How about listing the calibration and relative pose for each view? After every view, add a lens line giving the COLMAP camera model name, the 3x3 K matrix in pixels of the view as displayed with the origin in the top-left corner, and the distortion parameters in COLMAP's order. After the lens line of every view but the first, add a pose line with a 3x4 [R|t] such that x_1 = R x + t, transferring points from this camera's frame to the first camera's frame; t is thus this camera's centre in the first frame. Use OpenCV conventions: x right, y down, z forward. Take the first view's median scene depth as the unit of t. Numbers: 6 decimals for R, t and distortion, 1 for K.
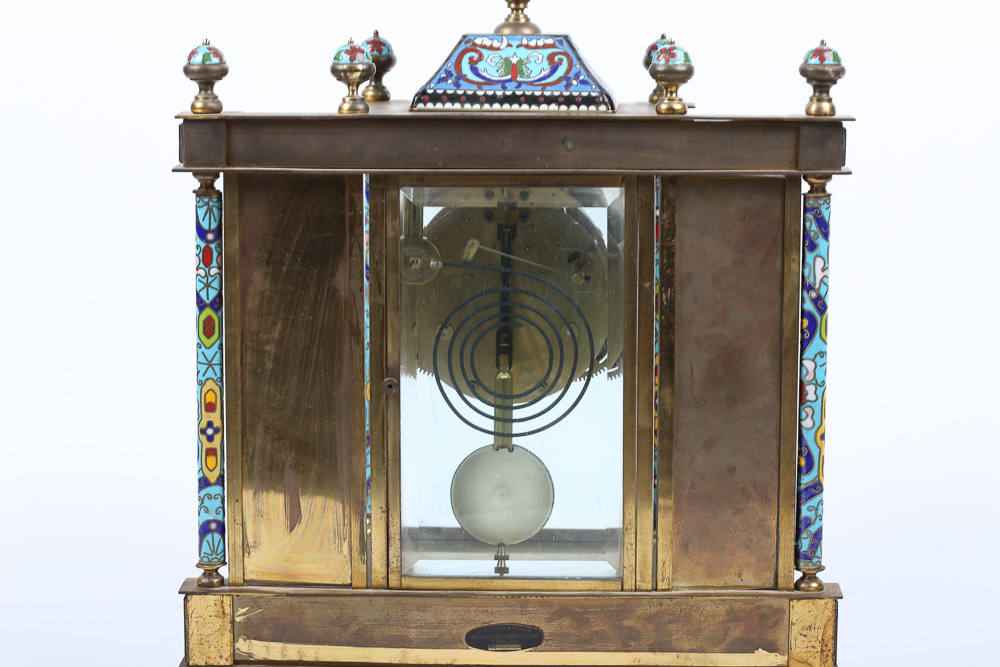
lens RADIAL K [[4612.6, 0, 500.0], [0, 4612.6, 333.5], [0, 0, 1]] dist [-0.379909, 8.109231]
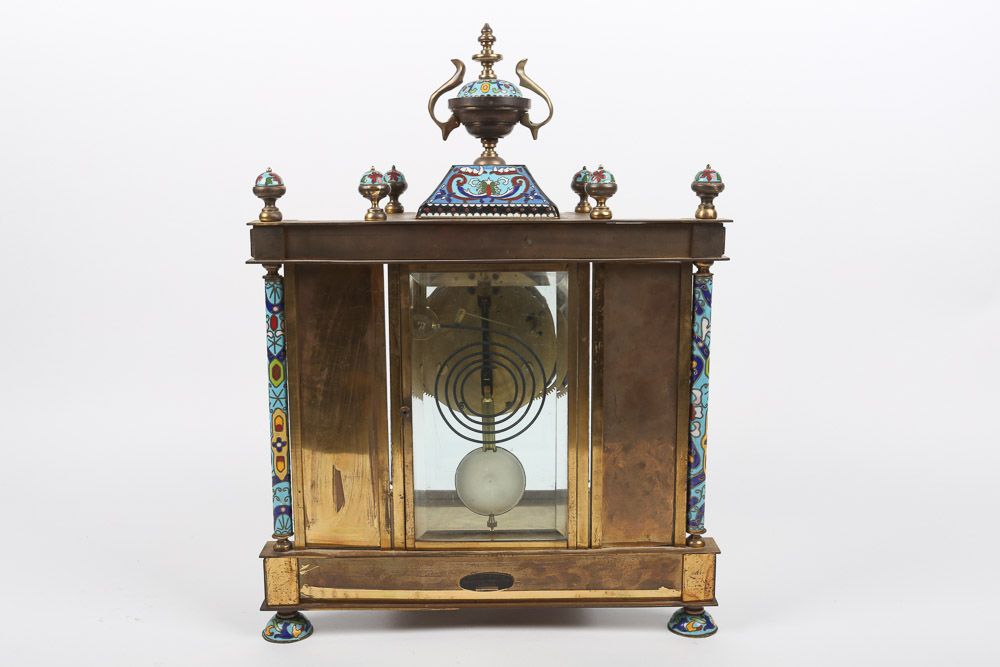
lens RADIAL K [[1084.6, 0, 500.0], [0, 1084.6, 333.5], [0, 0, 1]] dist [-0.005437, 0.120570]
pose [[0.998888, -0.013830, 0.045066, -0.009217], [0.011738, 0.998856, 0.046350, -0.028087], [-0.045655, -0.045770, 0.997908, 0.663541]]
